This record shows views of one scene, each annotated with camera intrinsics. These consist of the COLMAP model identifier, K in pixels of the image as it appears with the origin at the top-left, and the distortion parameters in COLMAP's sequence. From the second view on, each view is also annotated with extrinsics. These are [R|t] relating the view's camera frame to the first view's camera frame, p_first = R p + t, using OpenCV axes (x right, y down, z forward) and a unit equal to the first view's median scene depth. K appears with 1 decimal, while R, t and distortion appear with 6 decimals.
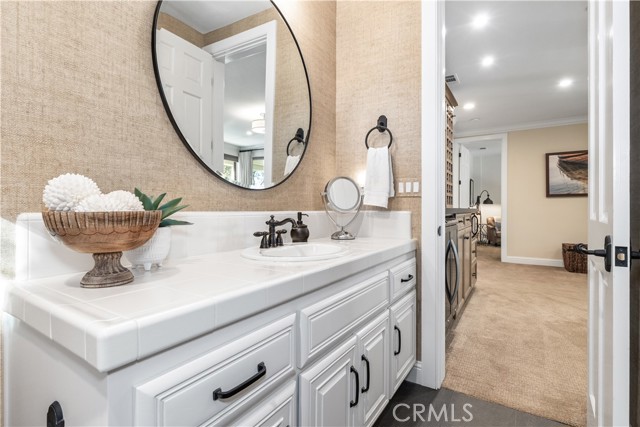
lens RADIAL K [[310.3, 0, 318.1], [0, 310.3, 208.1], [0, 0, 1]] dist [-0.010739, 0.002979]
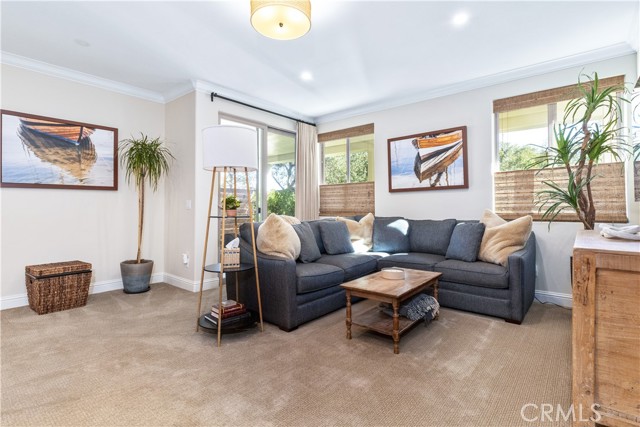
lens RADIAL K [[310.3, 0, 316.1], [0, 310.3, 203.1], [0, 0, 1]] dist [-0.010739, 0.002979]
pose [[0.124156, 0.013442, 0.992172, 0.299257], [0.001425, 0.999905, -0.013725, 0.001939], [-0.992262, 0.003118, 0.124125, 0.410468]]
